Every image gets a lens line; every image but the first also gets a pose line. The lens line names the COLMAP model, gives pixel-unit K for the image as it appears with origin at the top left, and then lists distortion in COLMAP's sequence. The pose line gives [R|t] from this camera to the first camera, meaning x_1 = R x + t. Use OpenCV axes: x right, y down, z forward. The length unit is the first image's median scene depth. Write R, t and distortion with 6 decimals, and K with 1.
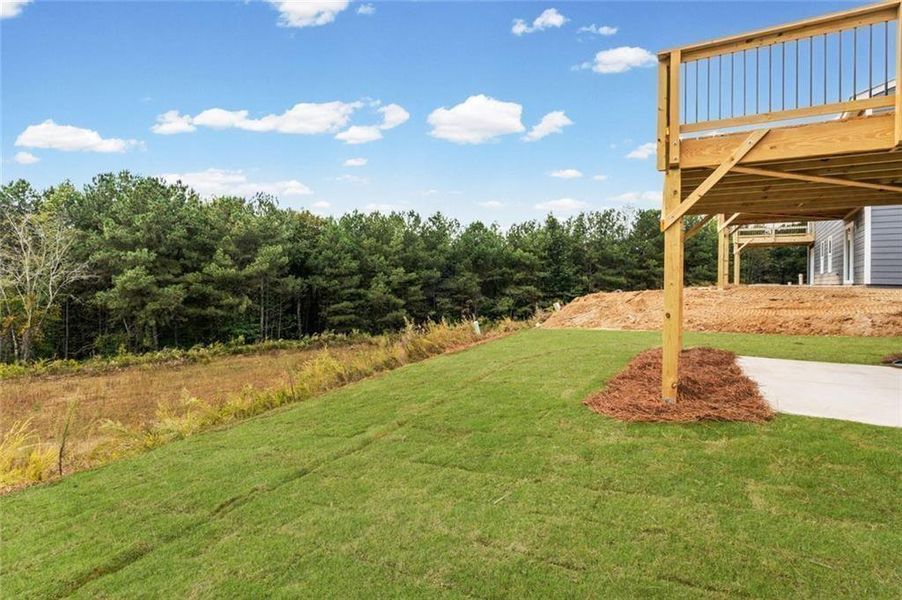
lens RADIAL K [[411.5, 0, 447.0], [0, 411.5, 299.7], [0, 0, 1]] dist [-0.001261, 0.000561]
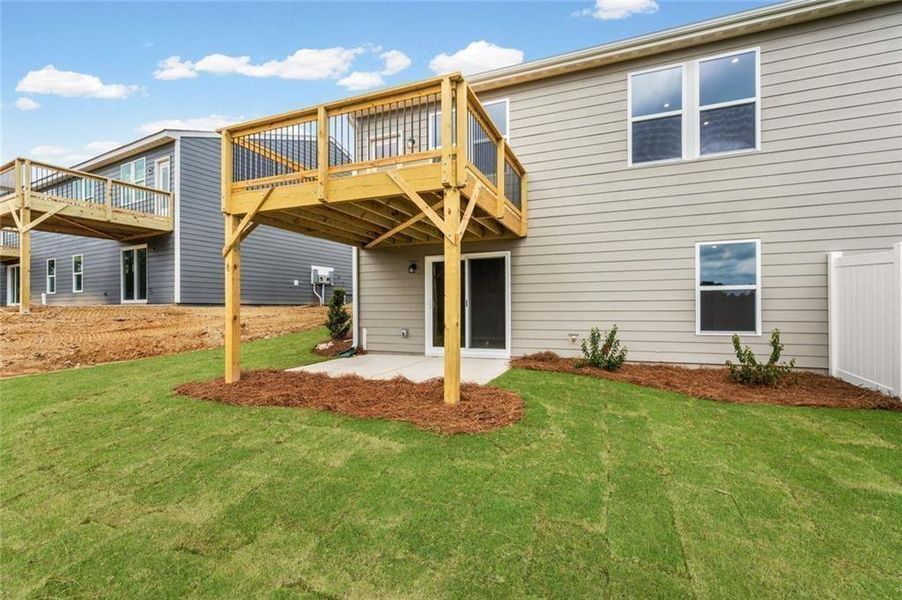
lens RADIAL K [[417.0, 0, 443.0], [0, 417.0, 296.9], [0, 0, 1]] dist [-0.000292, 0.000638]
pose [[-0.128397, 0.013321, 0.991633, -0.180668], [0.051567, 0.998647, -0.006738, -0.008105], [-0.990381, 0.050271, -0.128910, 0.382659]]
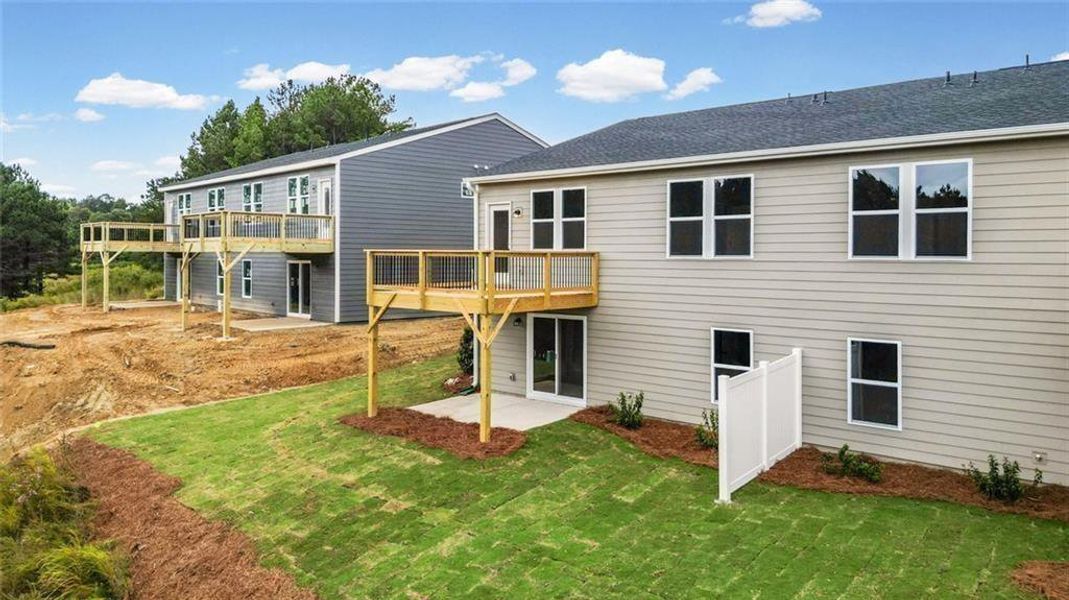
lens RADIAL K [[766.4, 0, 536.6], [0, 766.4, 224.6], [0, 0, 1]] dist [0.075238, -0.000980]
pose [[0.175161, 0.022020, 0.984294, -0.929011], [0.046121, 0.998469, -0.030544, -0.198587], [-0.983459, 0.050747, 0.173877, 0.044612]]
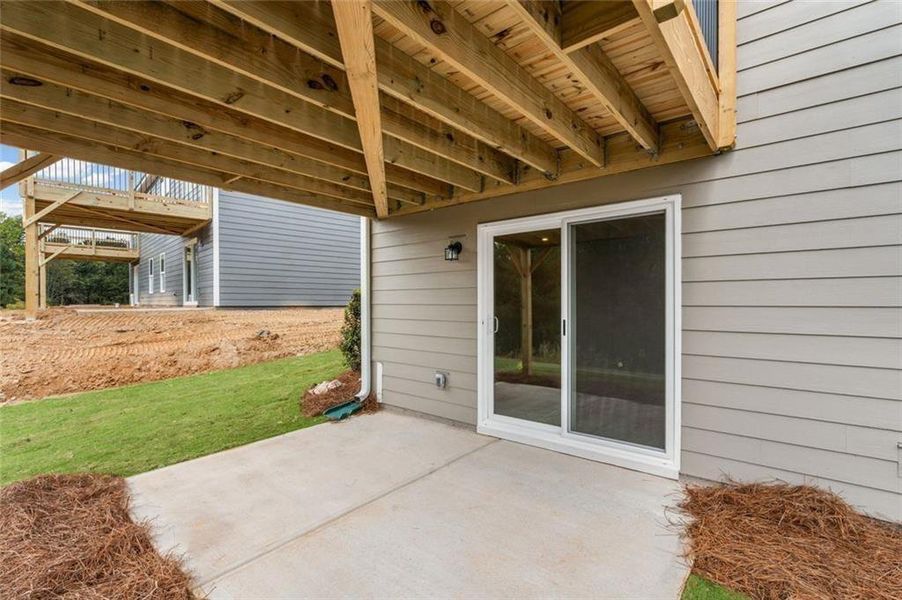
lens RADIAL K [[417.0, 0, 443.0], [0, 417.0, 296.9], [0, 0, 1]] dist [-0.000292, 0.000638]
pose [[0.178904, -0.004237, 0.983857, 0.166578], [0.053787, 0.998537, -0.005480, -0.023516], [-0.982395, 0.053900, 0.178870, 0.292493]]
